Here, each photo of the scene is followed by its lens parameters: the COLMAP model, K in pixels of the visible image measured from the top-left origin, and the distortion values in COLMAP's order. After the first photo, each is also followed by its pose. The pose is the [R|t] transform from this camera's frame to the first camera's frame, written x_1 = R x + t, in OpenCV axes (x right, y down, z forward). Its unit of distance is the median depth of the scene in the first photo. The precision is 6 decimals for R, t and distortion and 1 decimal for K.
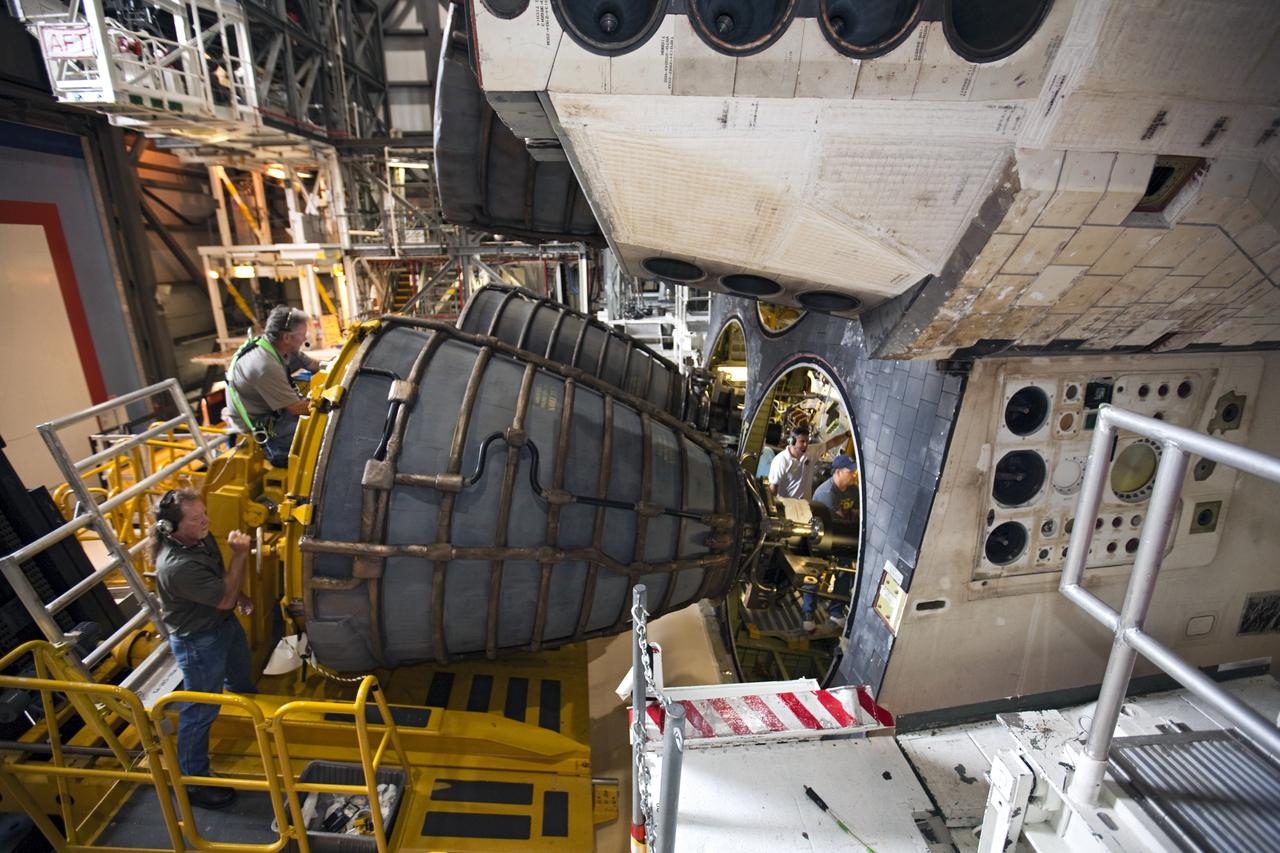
lens RADIAL K [[588.0, 0, 642.2], [0, 588.0, 417.7], [0, 0, 1]] dist [-0.053763, 0.021341]
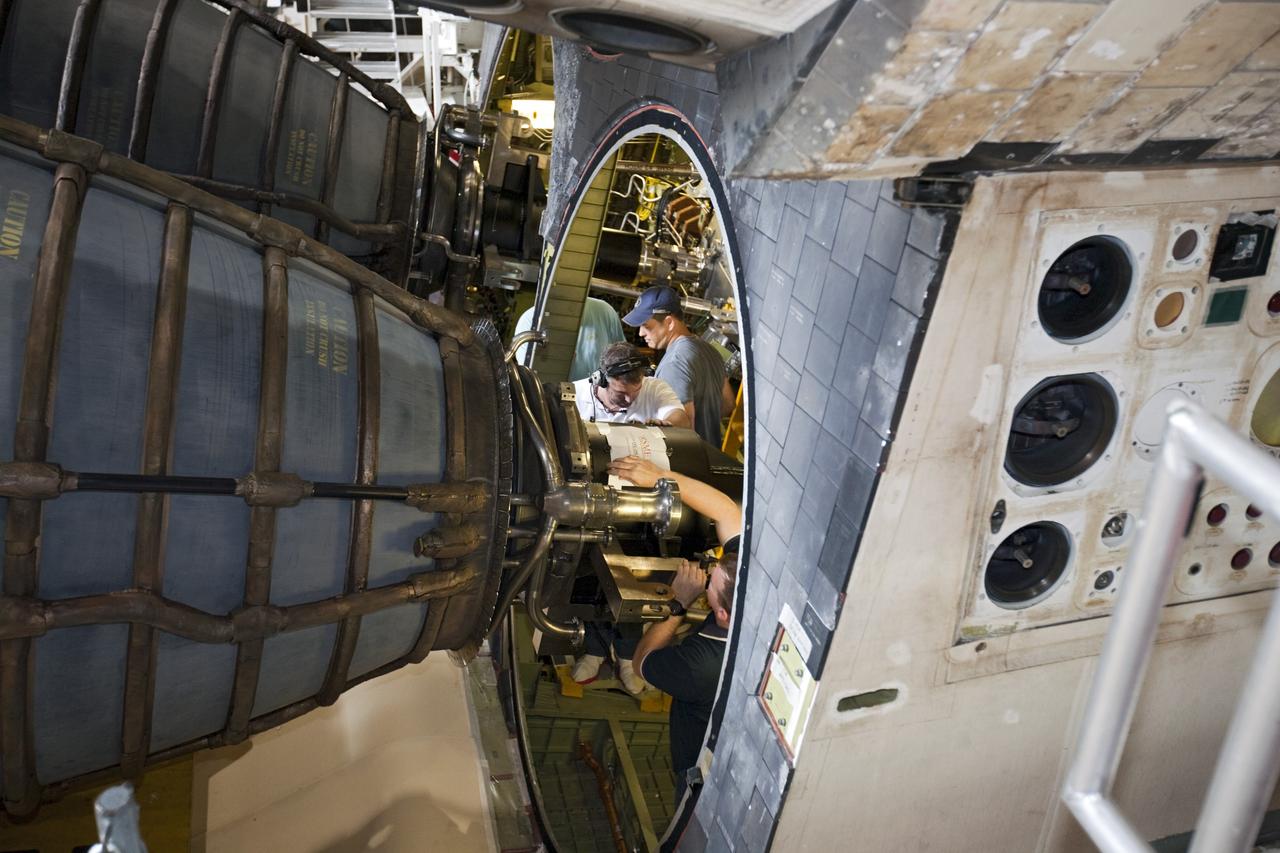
lens RADIAL K [[1210.2, 0, 644.4], [0, 1210.2, 412.7], [0, 0, 1]] dist [0.015758, 0.027227]
pose [[0.982513, -0.030491, 0.183680, 0.140469], [-0.006201, 0.980594, 0.195949, -0.090404], [-0.186091, -0.193661, 0.963258, 0.126109]]
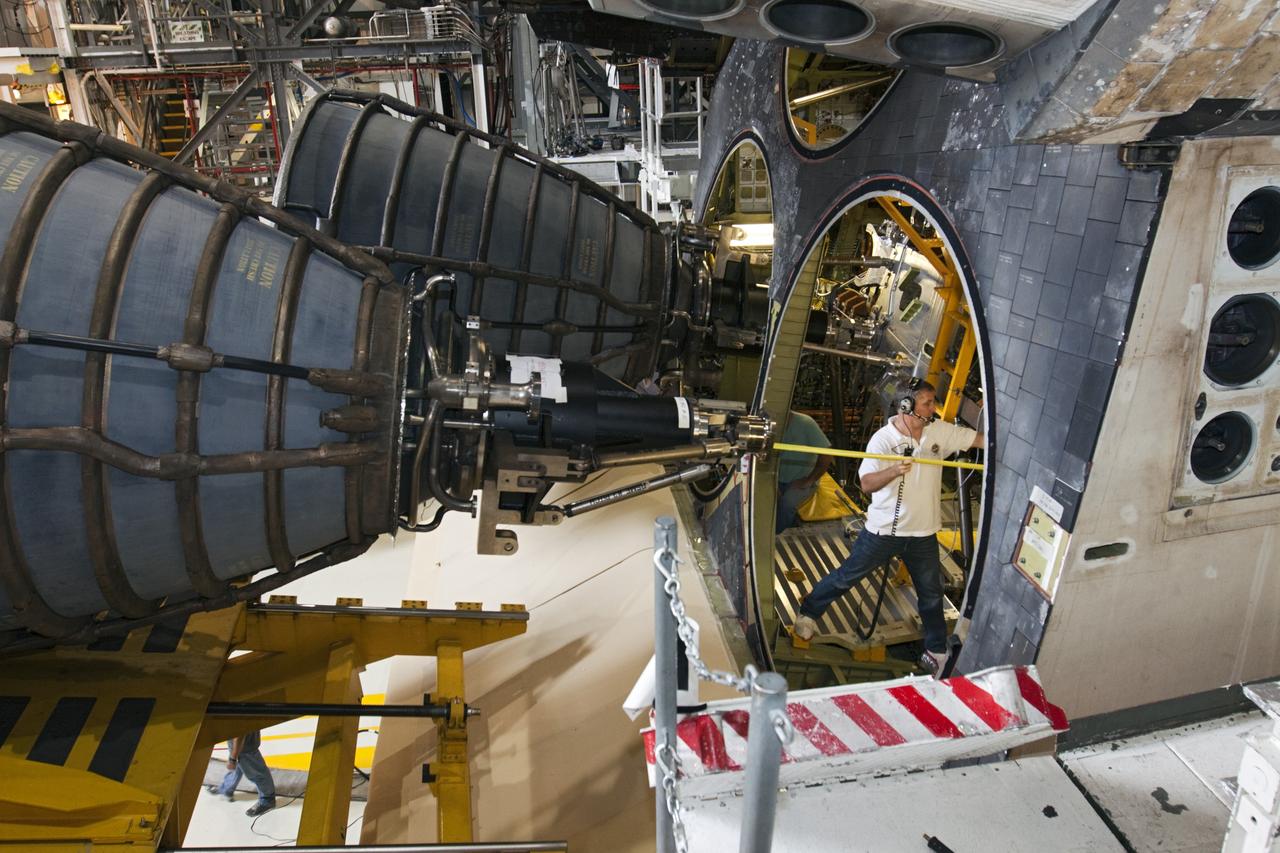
lens RADIAL K [[945.9, 0, 641.9], [0, 945.9, 422.5], [0, 0, 1]] dist [-0.061091, 0.031258]
pose [[0.997037, -0.046570, 0.061232, -0.054609], [0.040878, 0.994999, 0.091132, 0.069878], [-0.065170, -0.088359, 0.993955, 0.040397]]
